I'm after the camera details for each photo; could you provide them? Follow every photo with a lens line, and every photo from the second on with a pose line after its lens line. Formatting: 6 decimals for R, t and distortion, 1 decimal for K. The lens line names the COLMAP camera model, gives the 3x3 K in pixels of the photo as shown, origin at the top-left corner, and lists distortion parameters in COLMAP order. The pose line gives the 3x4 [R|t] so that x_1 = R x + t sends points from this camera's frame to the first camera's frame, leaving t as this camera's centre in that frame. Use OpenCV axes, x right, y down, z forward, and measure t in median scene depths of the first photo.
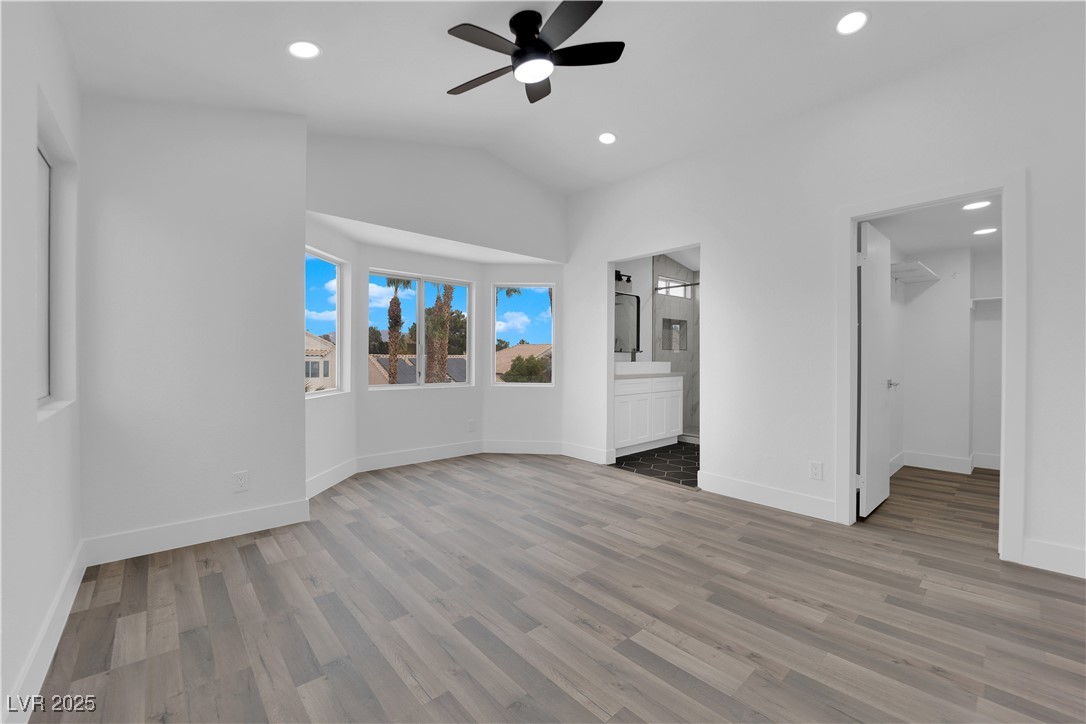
lens RADIAL K [[434.9, 0, 542.6], [0, 434.9, 359.3], [0, 0, 1]] dist [-0.009267, -0.005192]
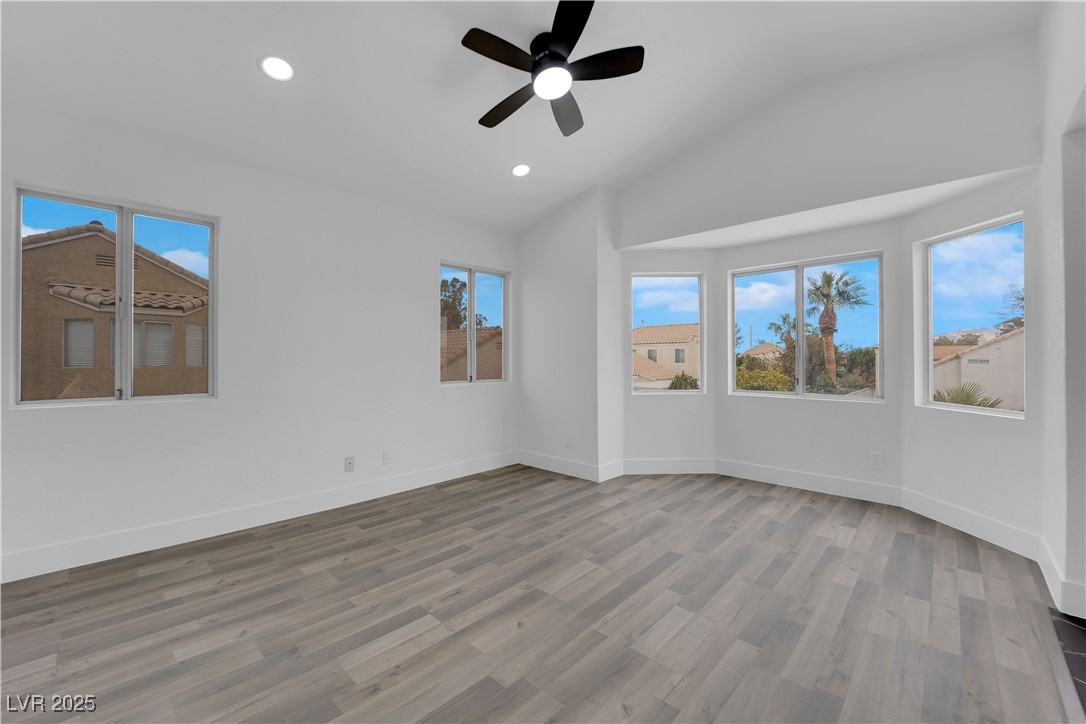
lens RADIAL K [[434.9, 0, 542.6], [0, 434.9, 359.3], [0, 0, 1]] dist [-0.009267, -0.005192]
pose [[0.087078, -0.007460, -0.996174, 0.968319], [-0.002207, 0.999968, -0.007681, -0.001123], [0.996199, 0.002867, 0.087059, 0.860350]]
